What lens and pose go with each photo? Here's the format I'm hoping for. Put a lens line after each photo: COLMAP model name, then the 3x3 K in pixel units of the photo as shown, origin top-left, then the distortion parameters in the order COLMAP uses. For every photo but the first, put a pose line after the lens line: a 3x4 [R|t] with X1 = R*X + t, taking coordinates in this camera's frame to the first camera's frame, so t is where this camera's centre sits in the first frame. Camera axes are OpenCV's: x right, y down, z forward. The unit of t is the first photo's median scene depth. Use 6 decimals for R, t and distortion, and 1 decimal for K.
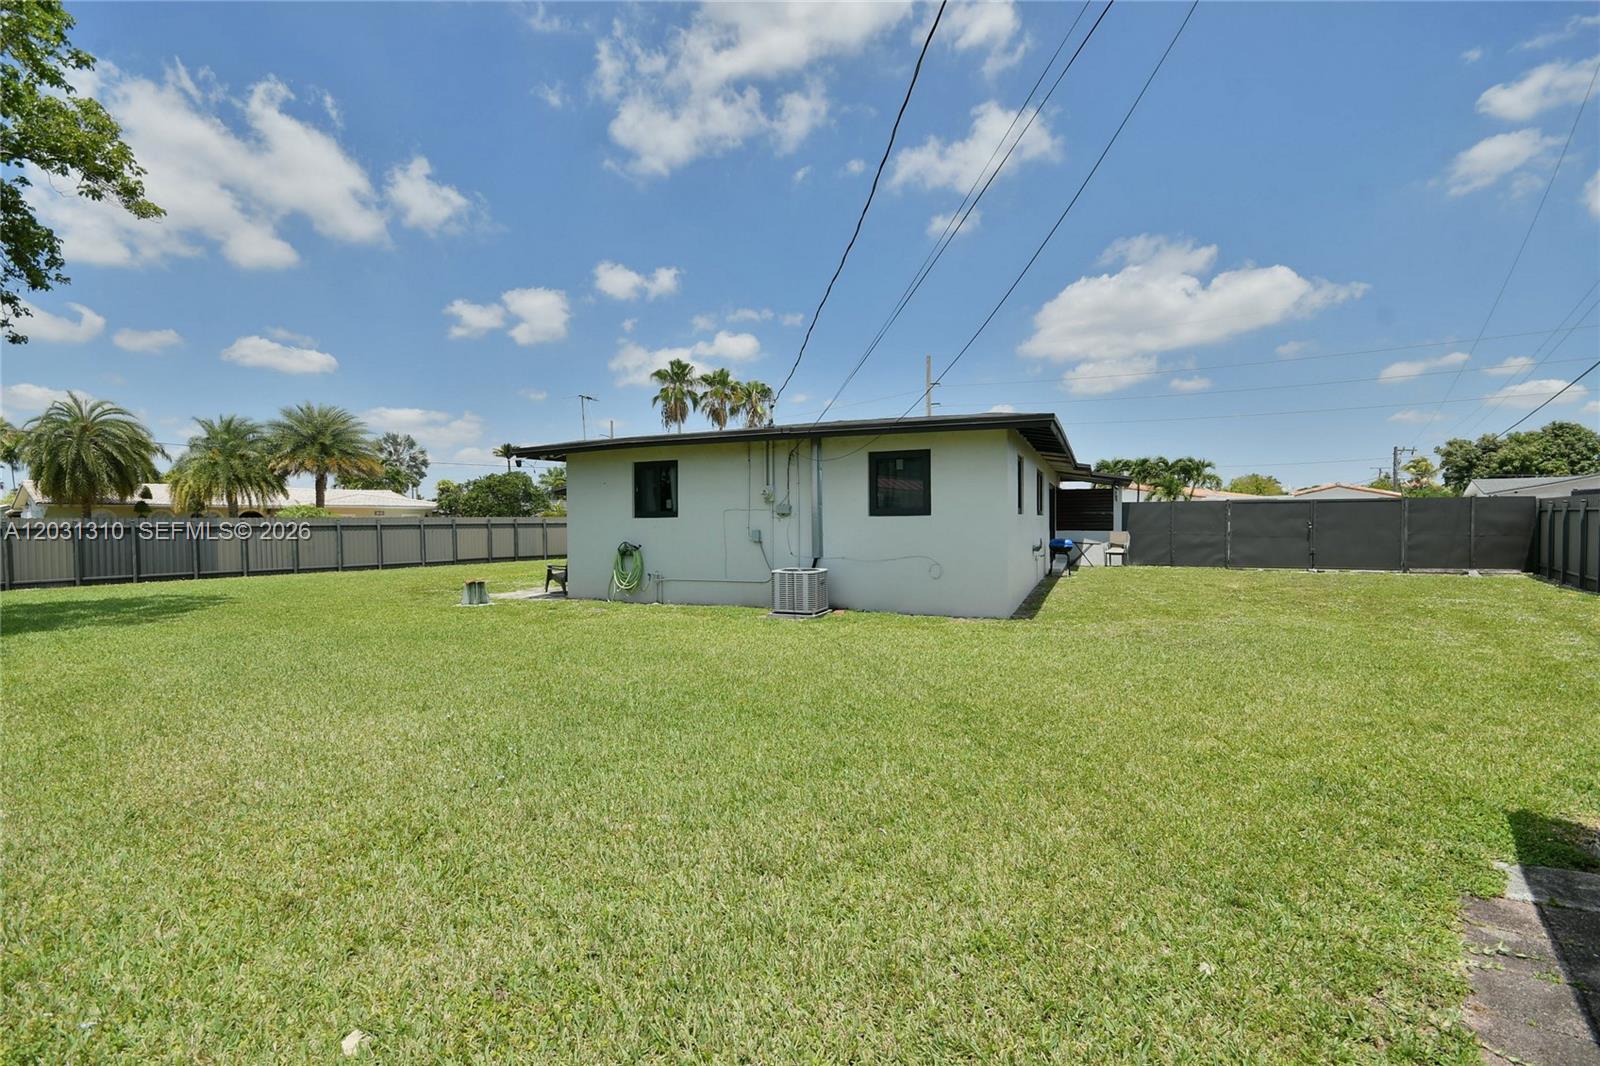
lens RADIAL K [[698.9, 0, 815.8], [0, 698.9, 539.5], [0, 0, 1]] dist [0.008111, -0.010659]
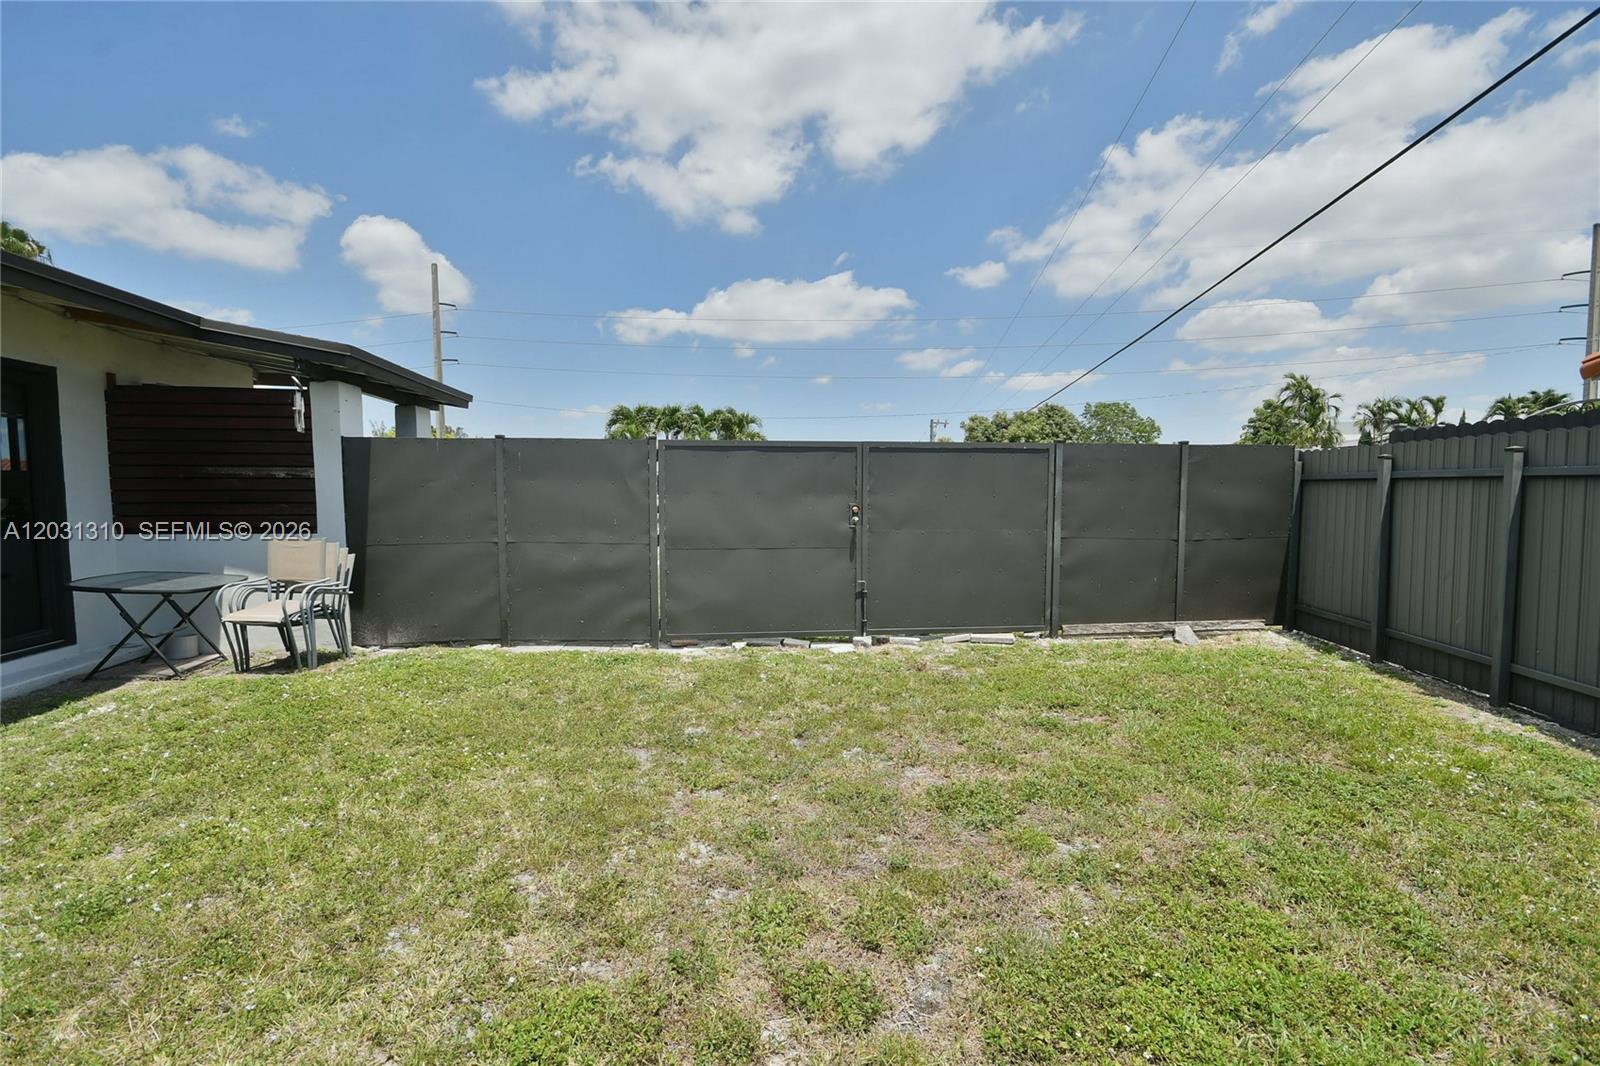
lens RADIAL K [[747.1, 0, 815.0], [0, 747.1, 535.7], [0, 0, 1]] dist [0.000279, -0.006961]
pose [[0.851343, -0.023518, 0.524082, 0.151519], [0.005438, 0.999337, 0.036013, -0.007310], [-0.524581, -0.027809, 0.850906, 0.212810]]
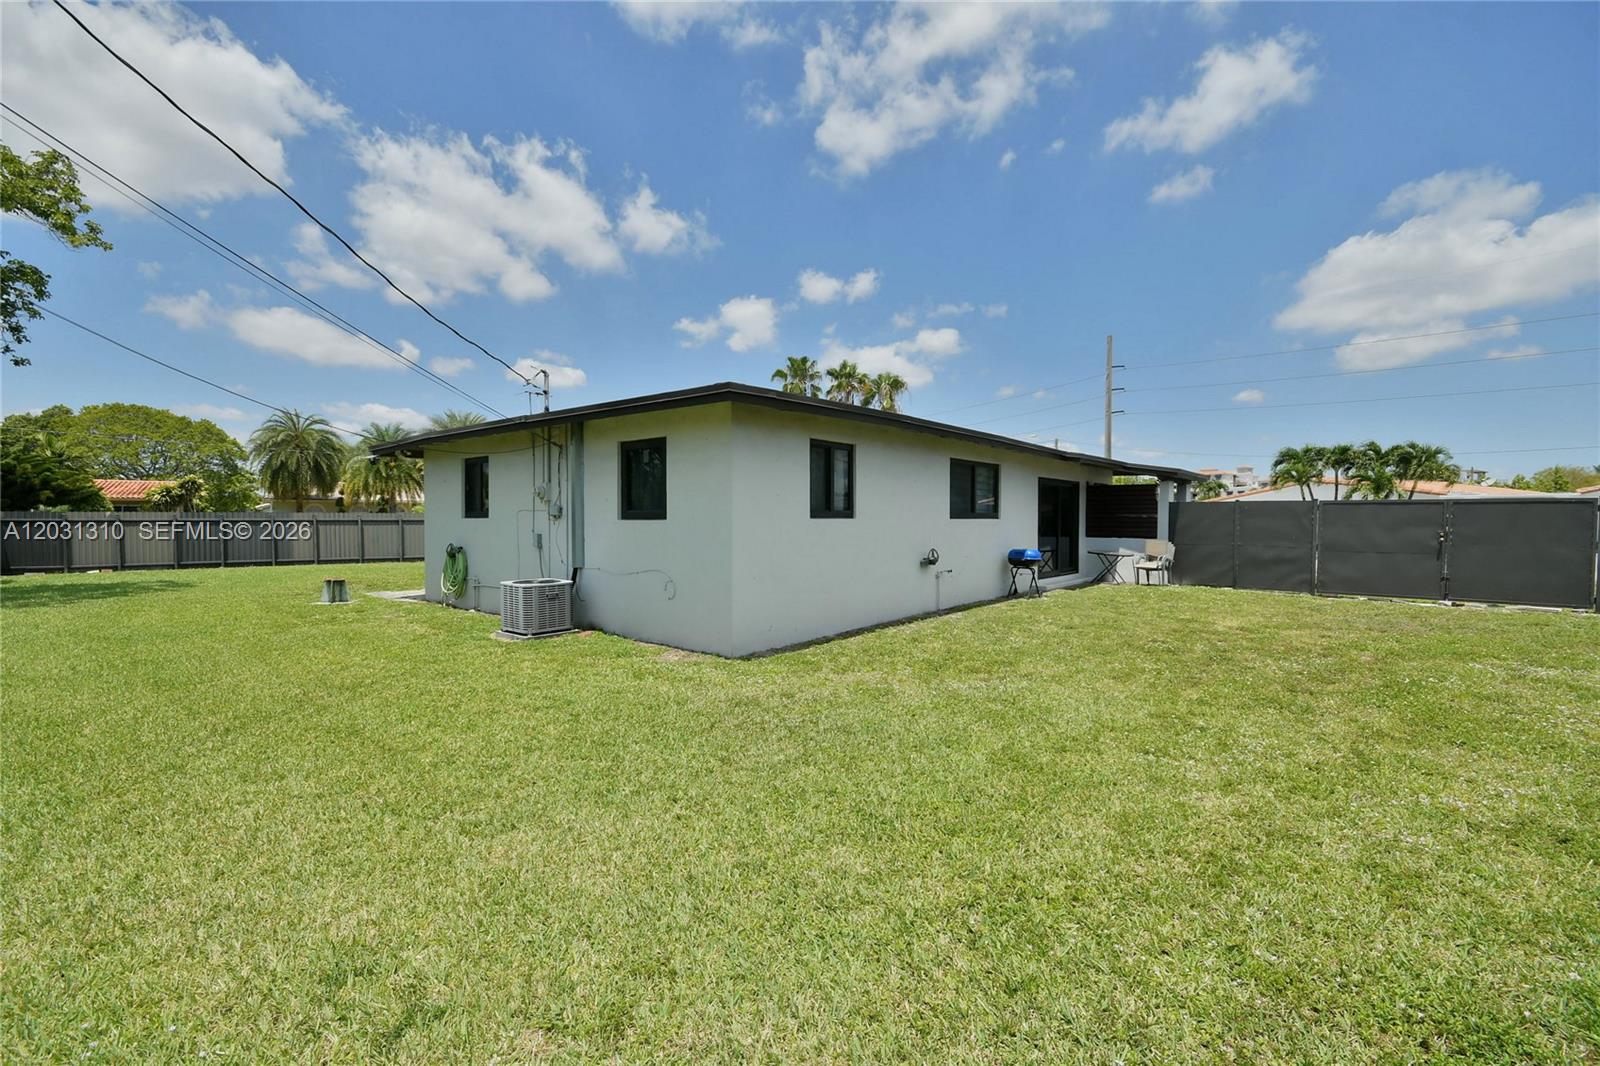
lens RADIAL K [[698.9, 0, 805.0], [0, 698.9, 541.4], [0, 0, 1]] dist [0.008111, -0.010659]
pose [[0.956531, 0.019662, -0.290966, 0.096056], [-0.017415, 0.999795, 0.010310, -0.003692], [0.291109, -0.004795, 0.956678, 0.051045]]
